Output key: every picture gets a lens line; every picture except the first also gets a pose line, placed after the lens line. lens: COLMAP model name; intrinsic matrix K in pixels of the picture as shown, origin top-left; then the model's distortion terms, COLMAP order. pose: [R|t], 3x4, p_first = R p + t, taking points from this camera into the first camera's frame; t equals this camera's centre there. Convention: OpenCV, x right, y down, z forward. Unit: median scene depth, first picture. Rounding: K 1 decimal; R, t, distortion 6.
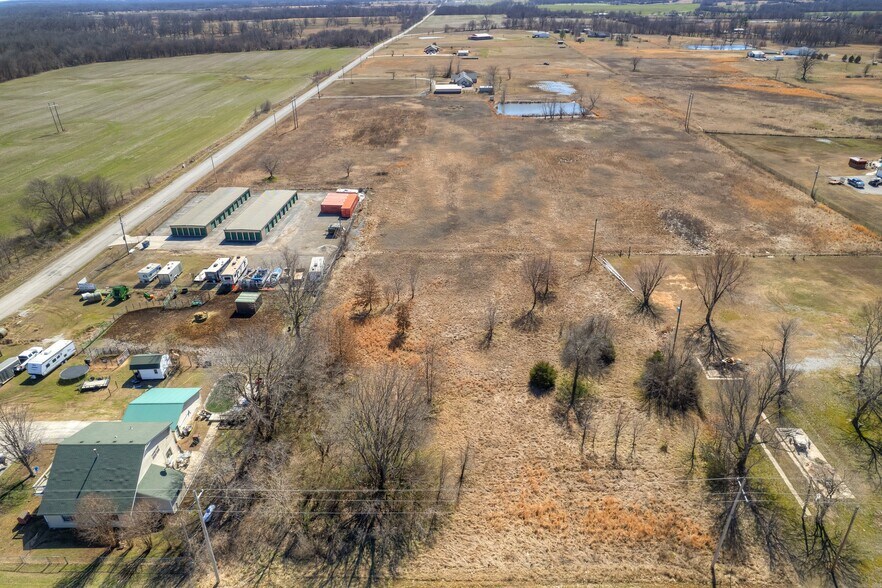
lens RADIAL K [[564.7, 0, 443.9], [0, 564.7, 295.4], [0, 0, 1]] dist [-0.075773, 0.067351]
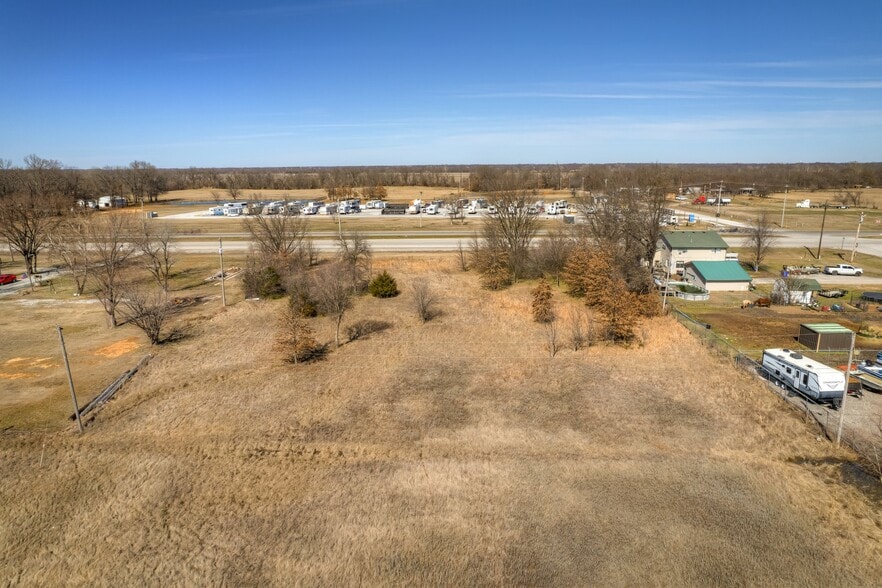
lens RADIAL K [[564.7, 0, 443.9], [0, 564.7, 295.4], [0, 0, 1]] dist [-0.075773, 0.067351]
pose [[-0.999668, 0.017510, 0.018884, 0.023230], [0.025637, 0.746007, 0.665444, -0.250738], [-0.002435, 0.665707, -0.746209, 0.848022]]
